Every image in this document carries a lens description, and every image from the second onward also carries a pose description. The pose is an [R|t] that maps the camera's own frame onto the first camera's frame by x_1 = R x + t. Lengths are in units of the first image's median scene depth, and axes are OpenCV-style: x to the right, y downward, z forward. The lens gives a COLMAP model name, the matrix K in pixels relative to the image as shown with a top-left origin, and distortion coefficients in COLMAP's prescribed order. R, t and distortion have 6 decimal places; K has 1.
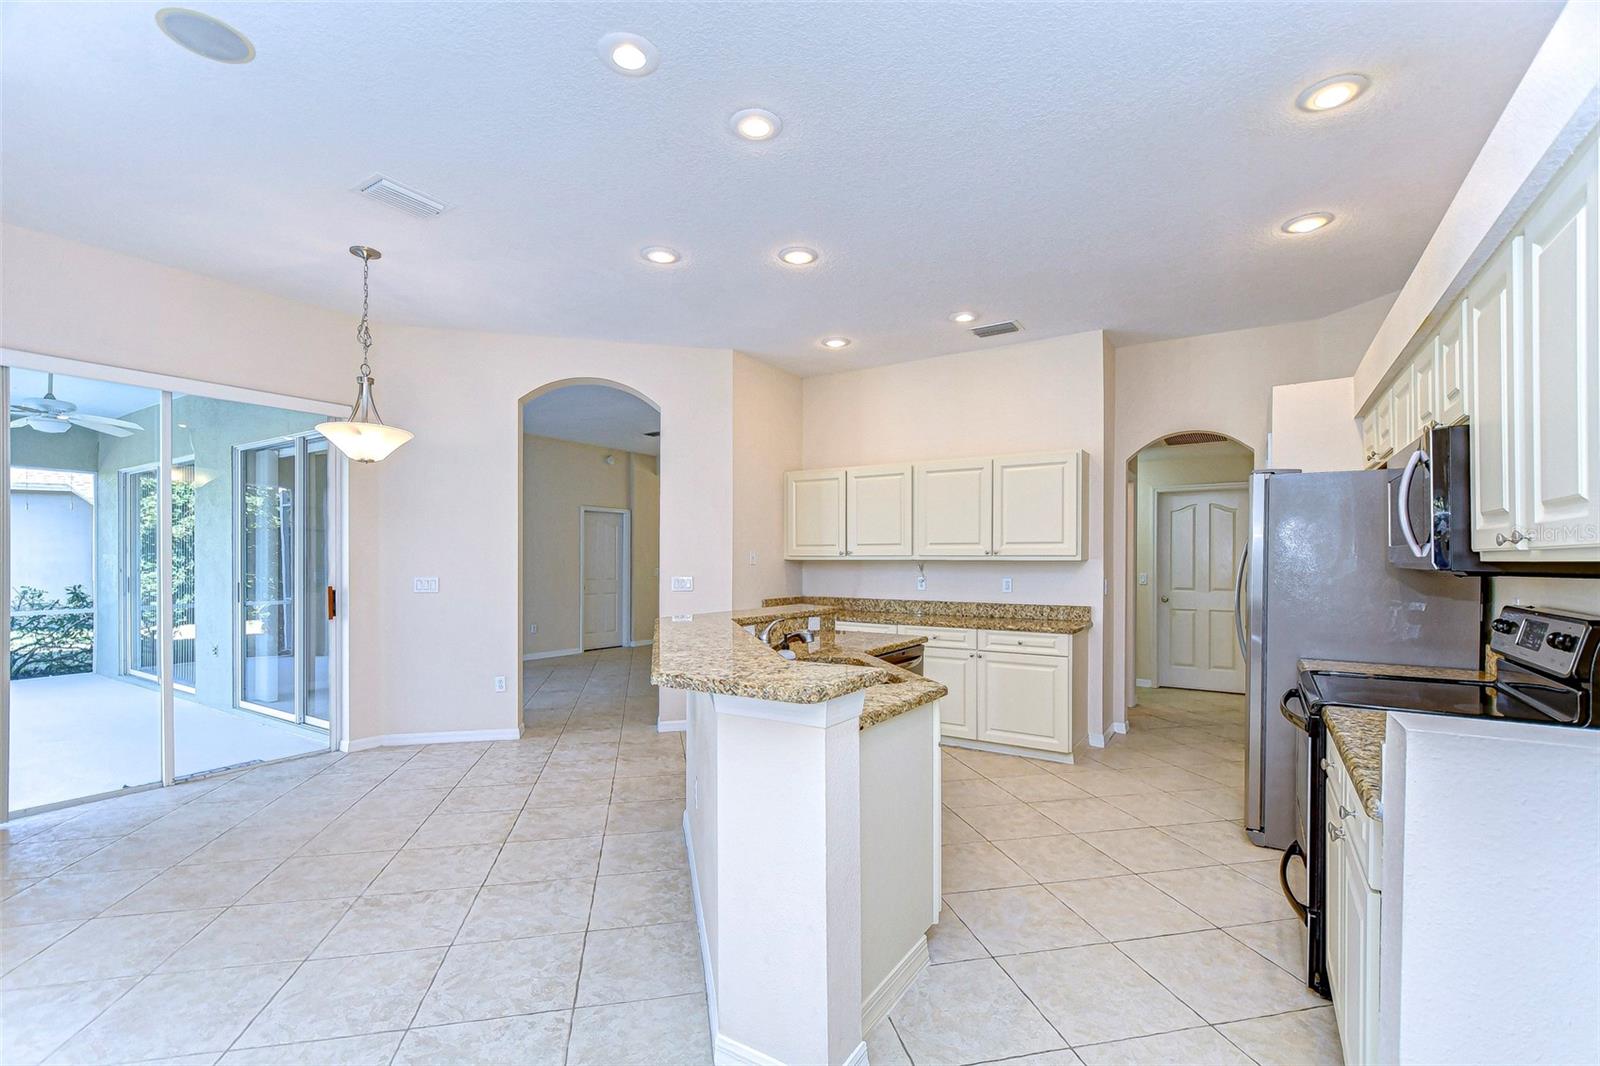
lens RADIAL K [[702.3, 0, 782.3], [0, 702.3, 559.9], [0, 0, 1]] dist [0.000635, -0.009241]
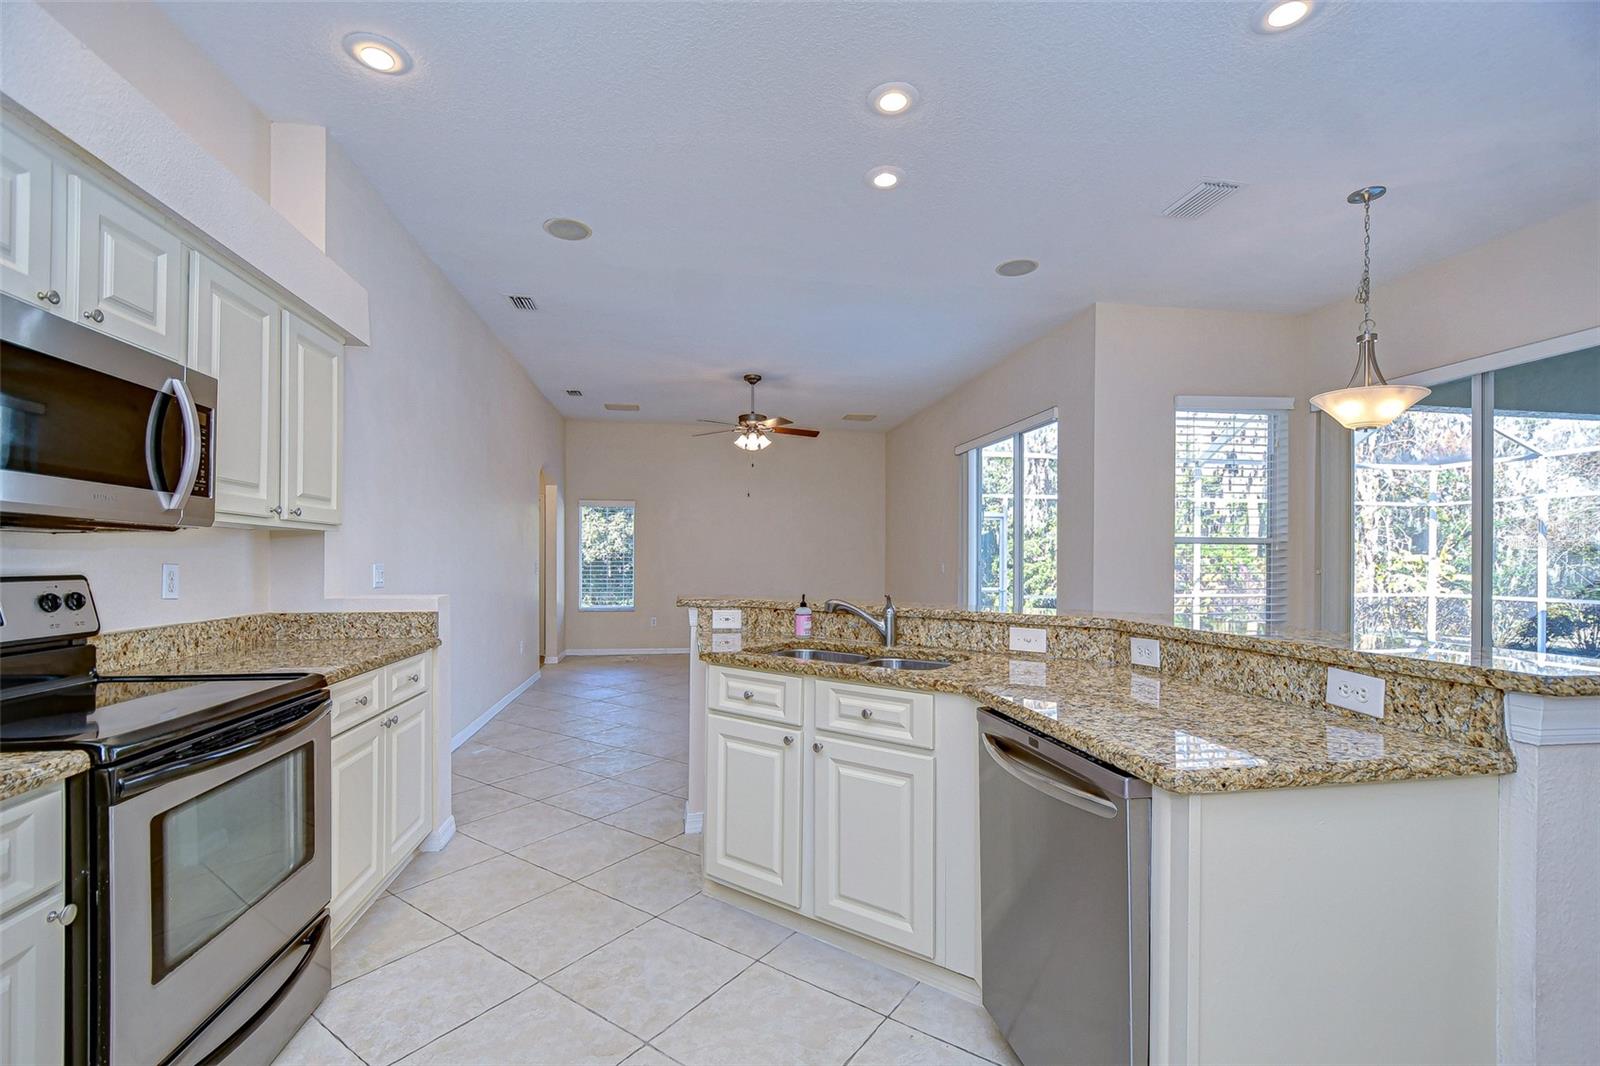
lens RADIAL K [[696.6, 0, 842.7], [0, 696.6, 555.3], [0, 0, 1]] dist [0.033465, -0.000092]
pose [[-0.683359, -0.011024, -0.730000, 0.393382], [-0.003827, 0.999926, -0.011518, 0.022247], [0.730073, -0.005077, -0.683351, 0.841308]]
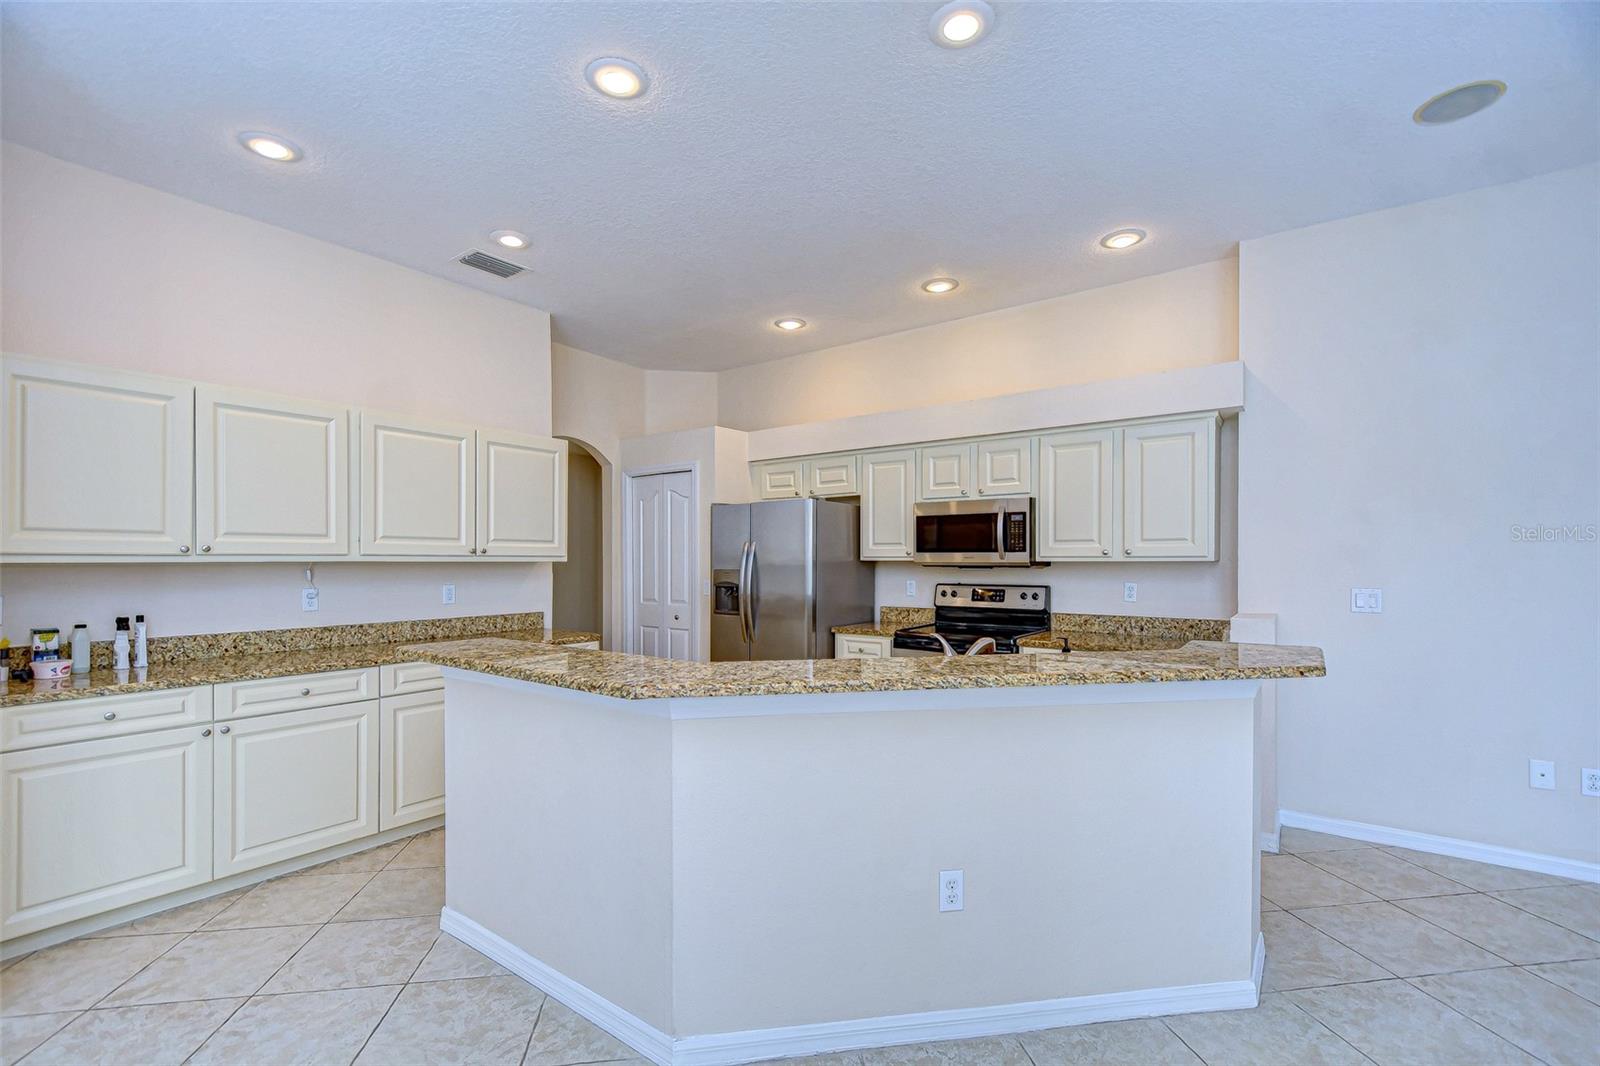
lens RADIAL K [[710.7, 0, 801.9], [0, 710.7, 560.9], [0, 0, 1]] dist [-0.000410, -0.001063]
pose [[0.040769, -0.004731, 0.999157, -0.434249], [0.000814, 0.999989, 0.004702, -0.003485], [-0.999168, 0.000622, 0.040773, 0.578770]]
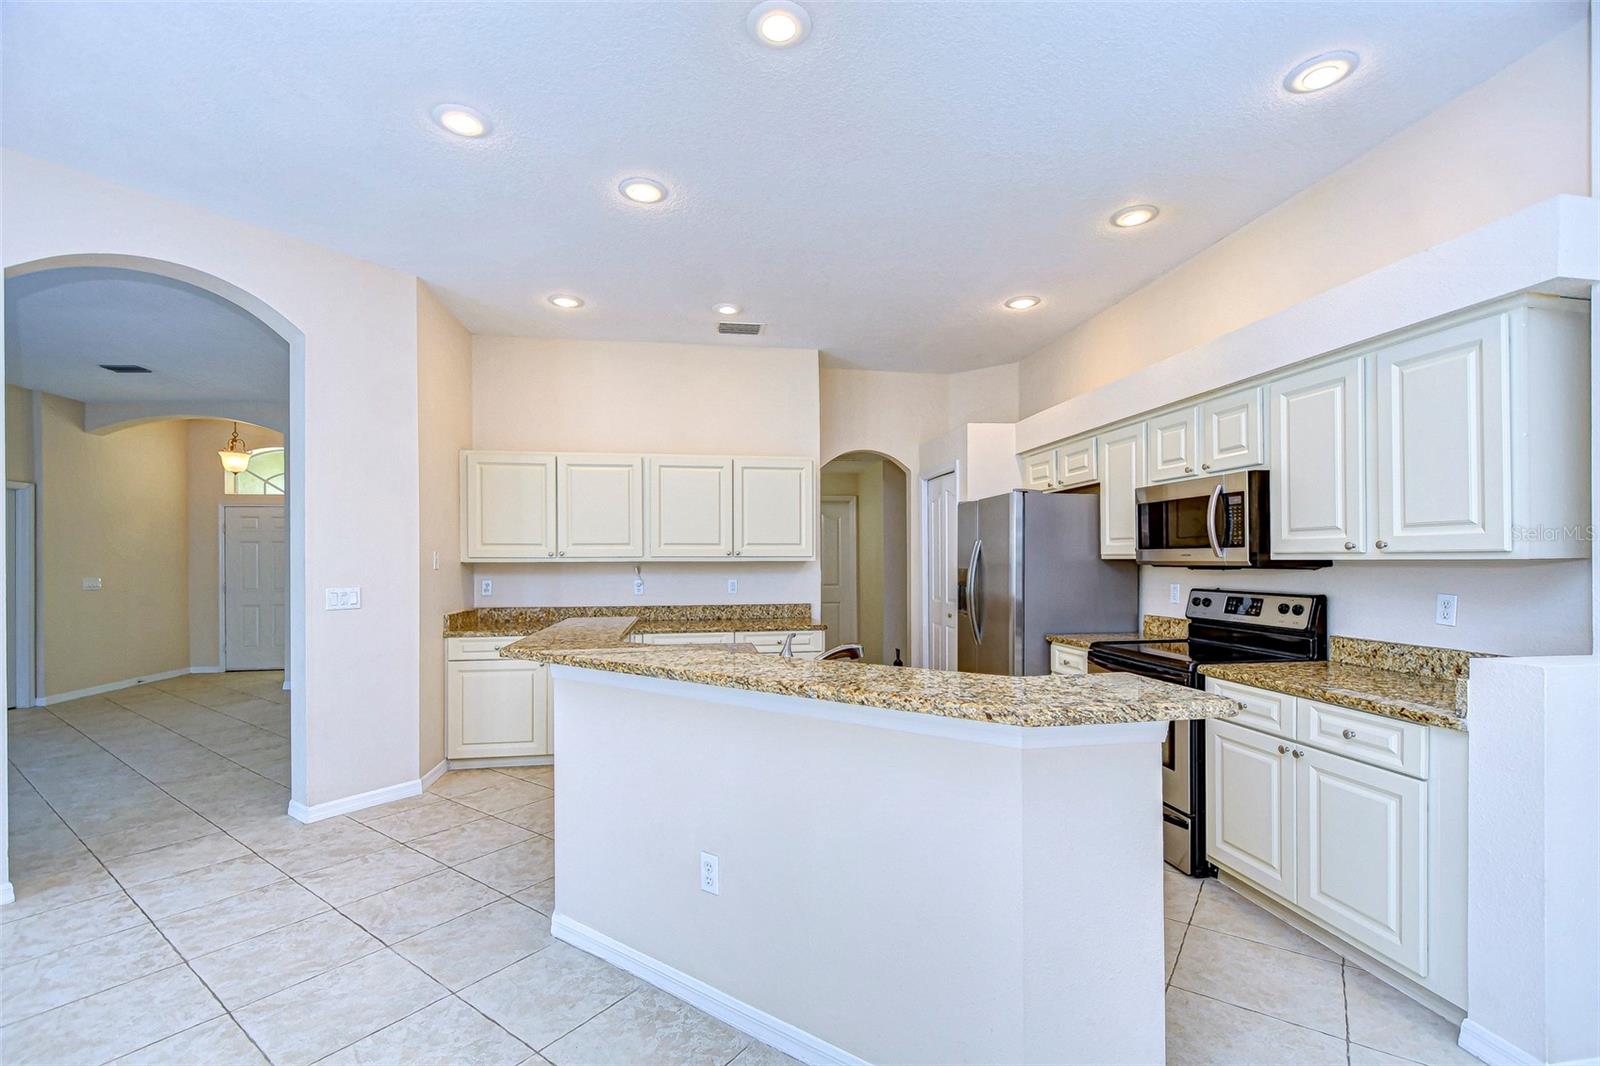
lens RADIAL K [[711.2, 0, 795.1], [0, 711.2, 560.9], [0, 0, 1]] dist [-0.002117, -0.000779]
pose [[0.741133, -0.006942, 0.671322, -0.287783], [0.006692, 0.999973, 0.002953, -0.002379], [-0.671325, 0.002304, 0.741160, 0.192914]]
